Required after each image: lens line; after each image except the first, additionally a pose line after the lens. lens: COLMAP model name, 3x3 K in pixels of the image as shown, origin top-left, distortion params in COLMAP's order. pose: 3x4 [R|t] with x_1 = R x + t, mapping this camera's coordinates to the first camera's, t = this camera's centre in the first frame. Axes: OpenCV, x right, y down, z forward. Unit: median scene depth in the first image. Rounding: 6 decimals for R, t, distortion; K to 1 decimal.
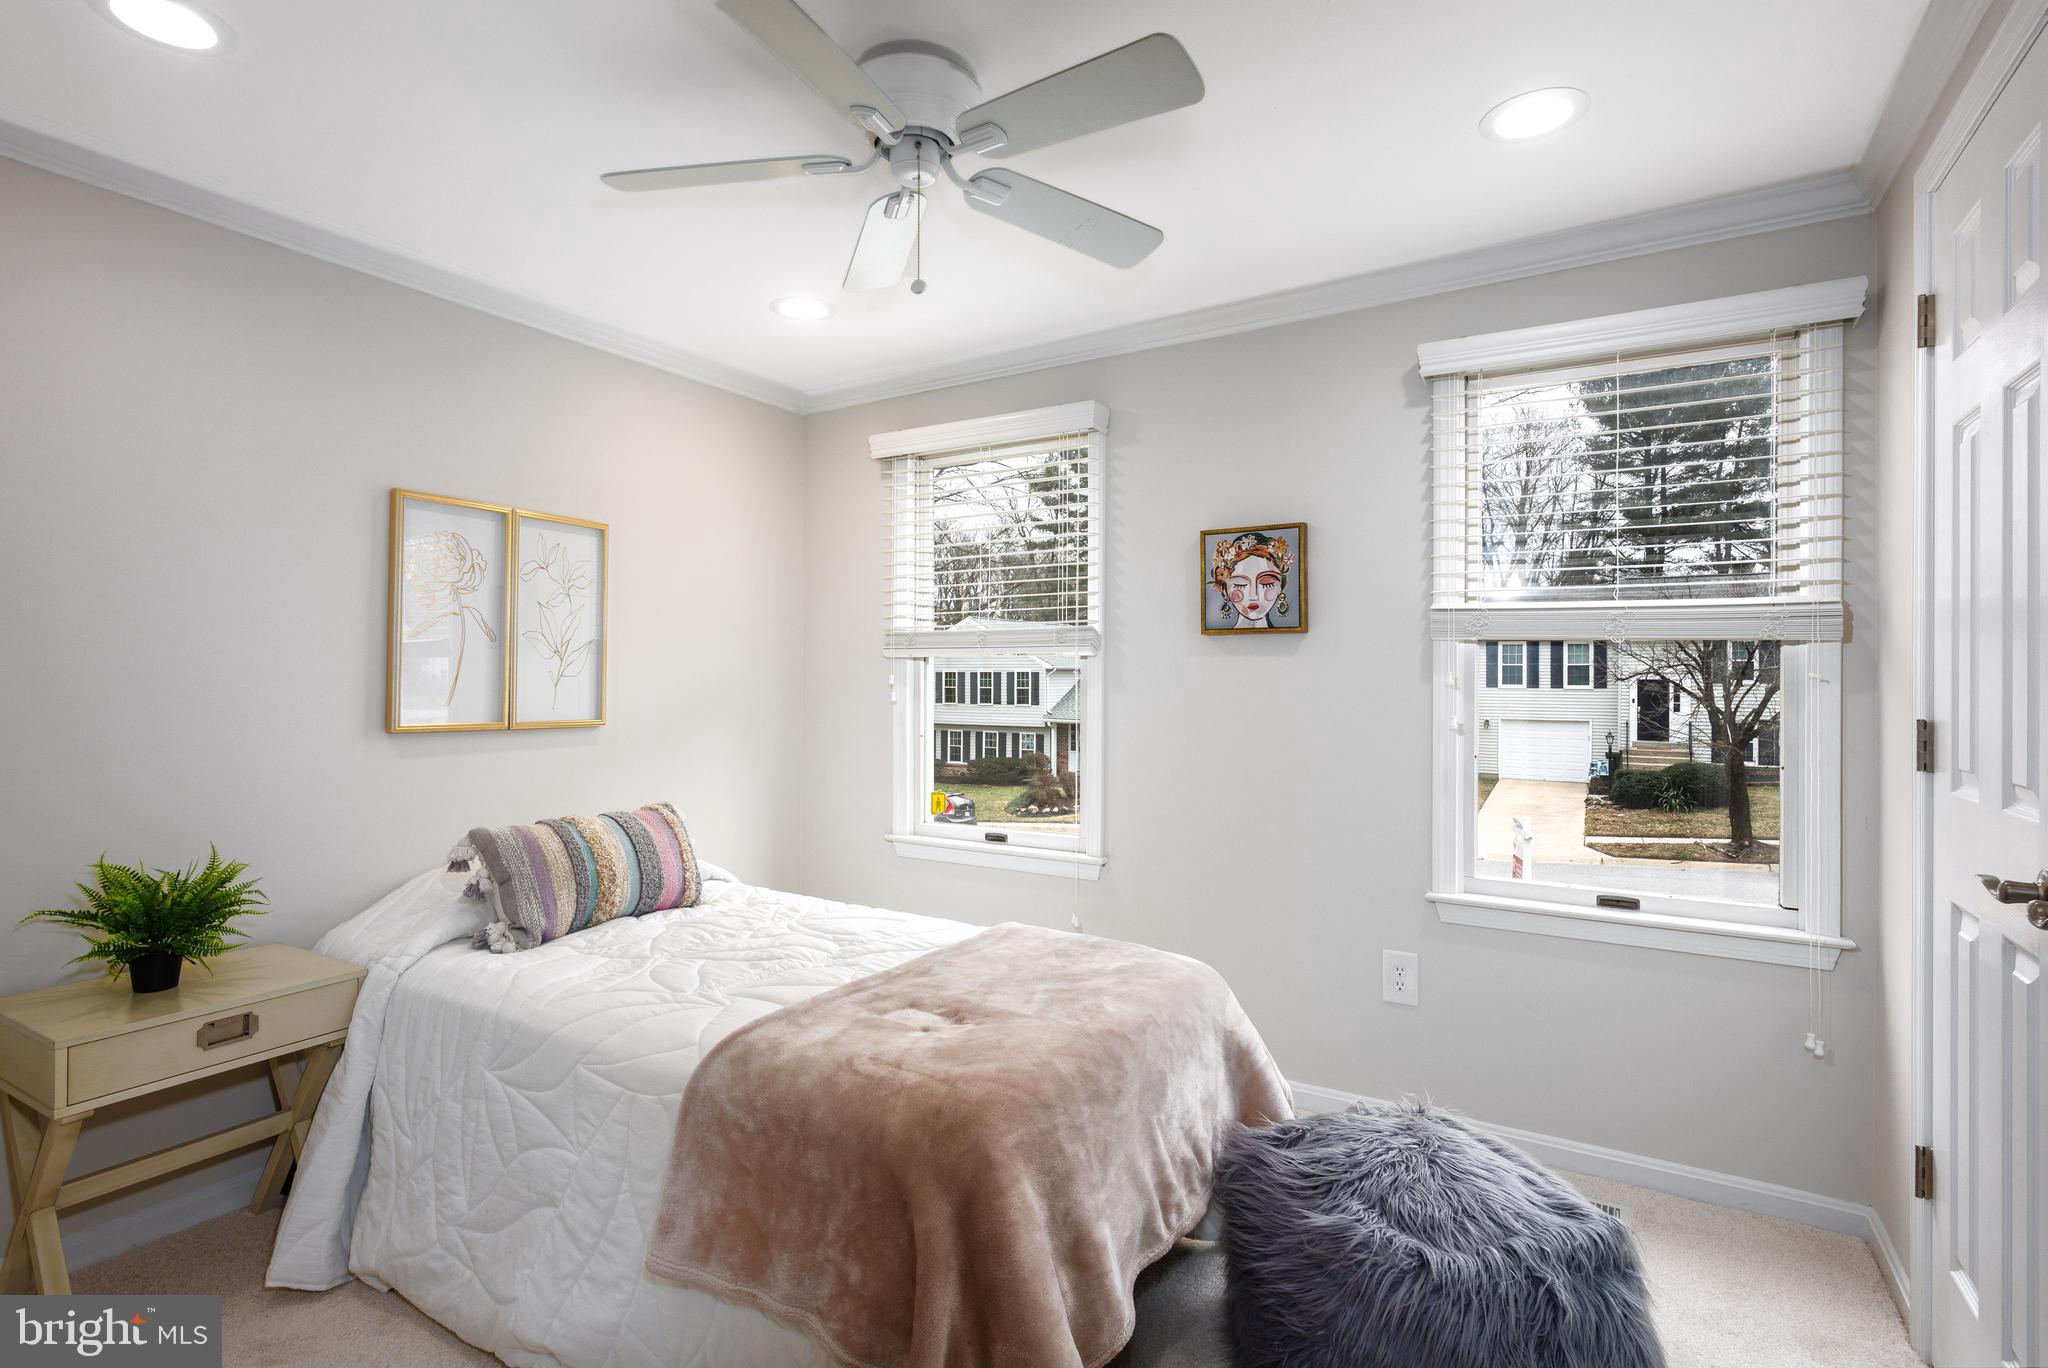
lens RADIAL K [[984.2, 0, 1024.0], [0, 984.2, 684.0], [0, 0, 1]] dist [-0.002228, 0.000091]
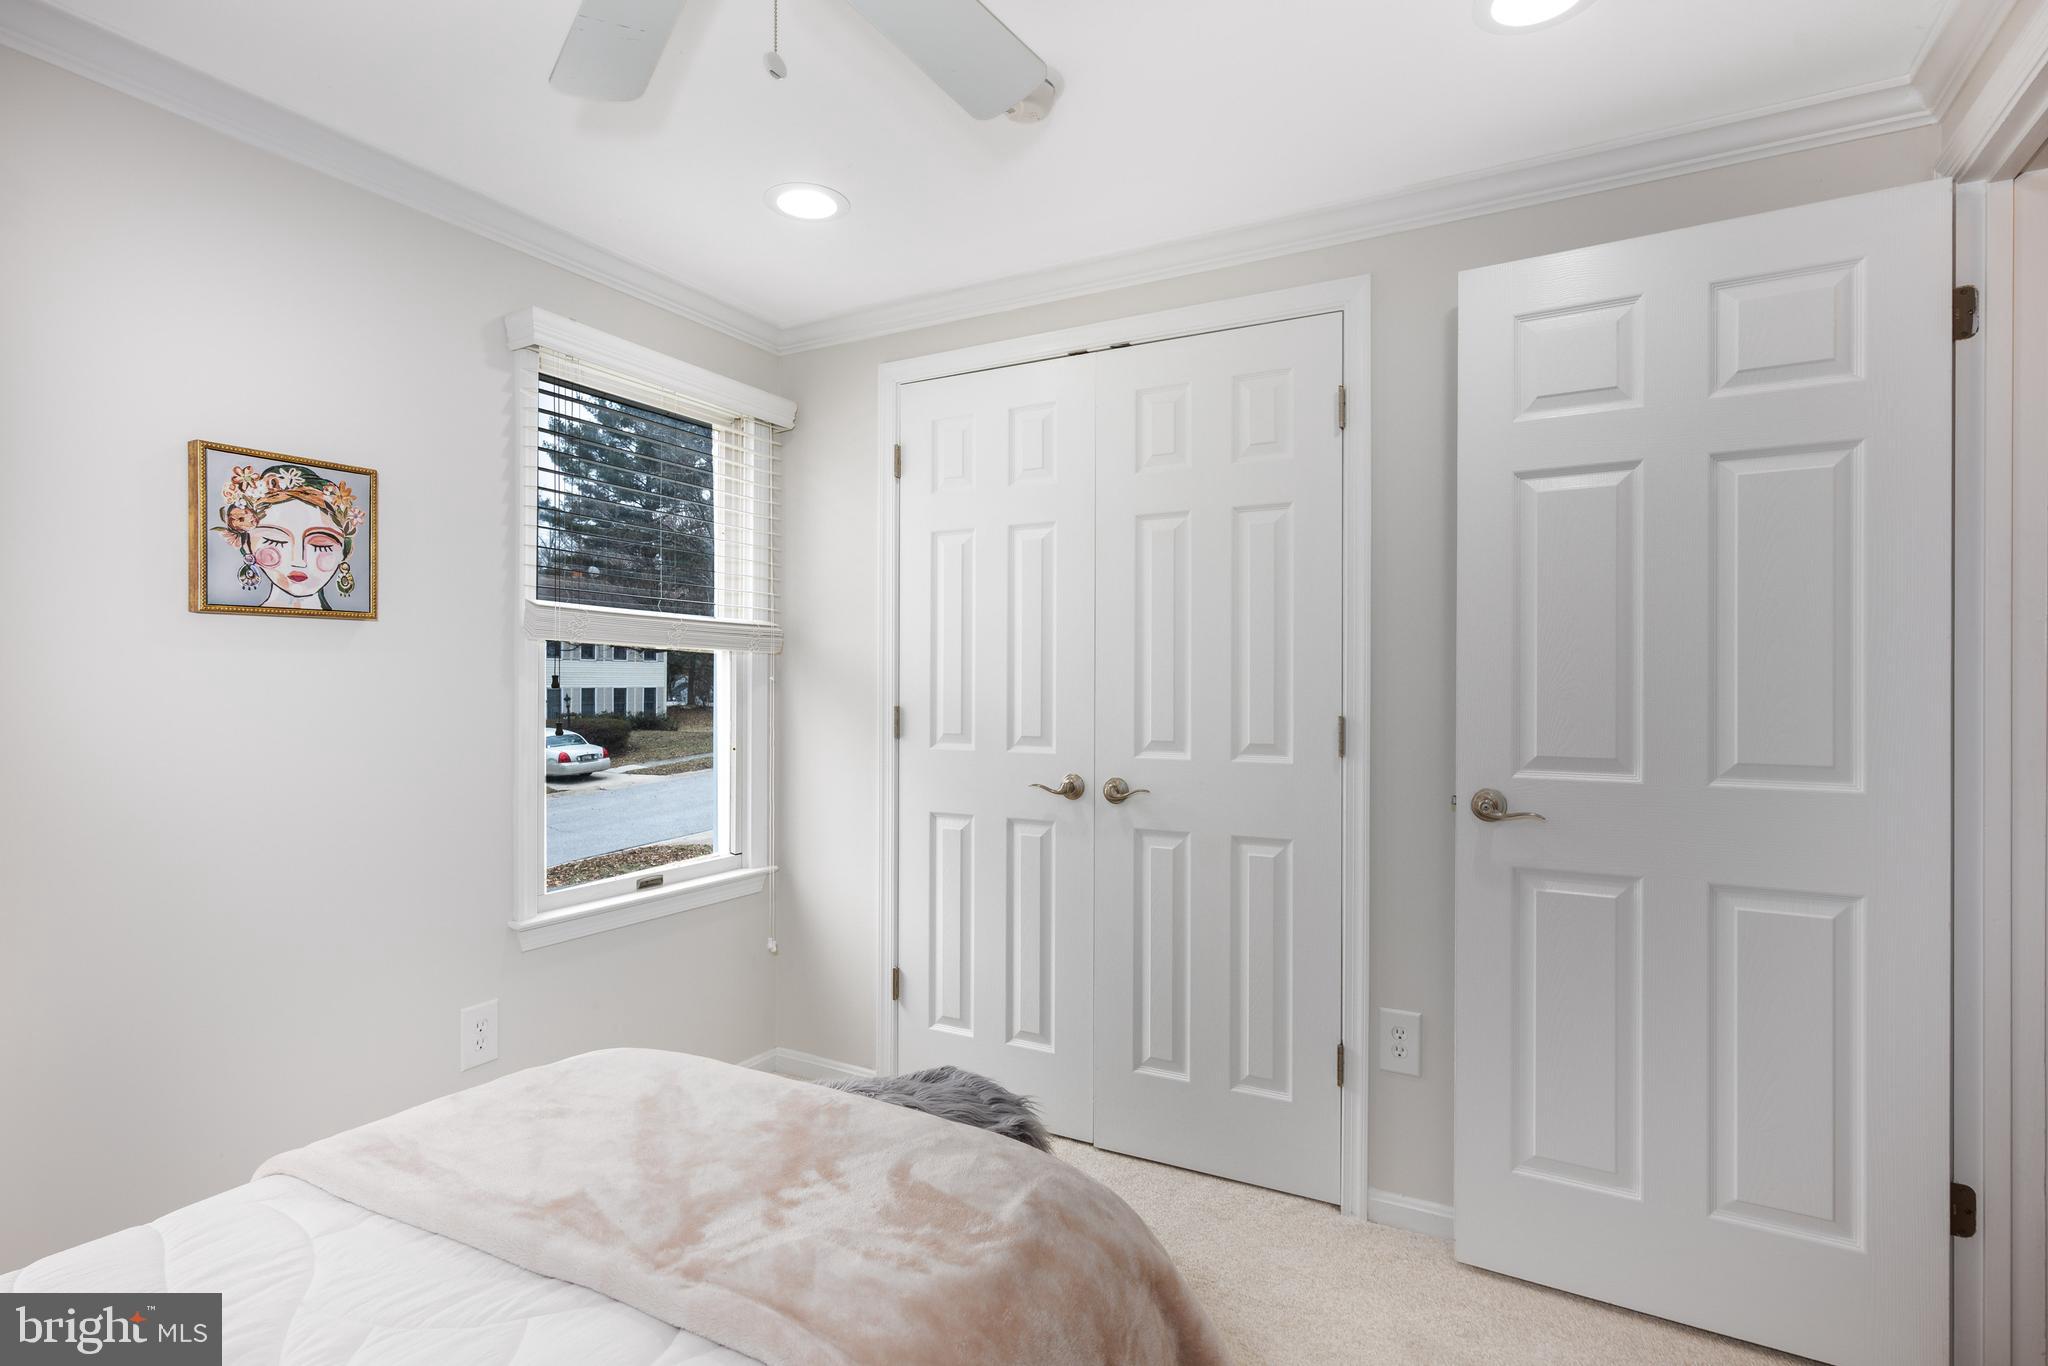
lens RADIAL K [[984.2, 0, 1024.0], [0, 984.2, 683.0], [0, 0, 1]] dist [-0.002228, 0.000091]
pose [[-0.017675, -0.012752, 0.999762, -0.445766], [-0.000839, 0.999919, 0.012739, -0.015167], [-0.999843, -0.000614, -0.017684, 0.517925]]
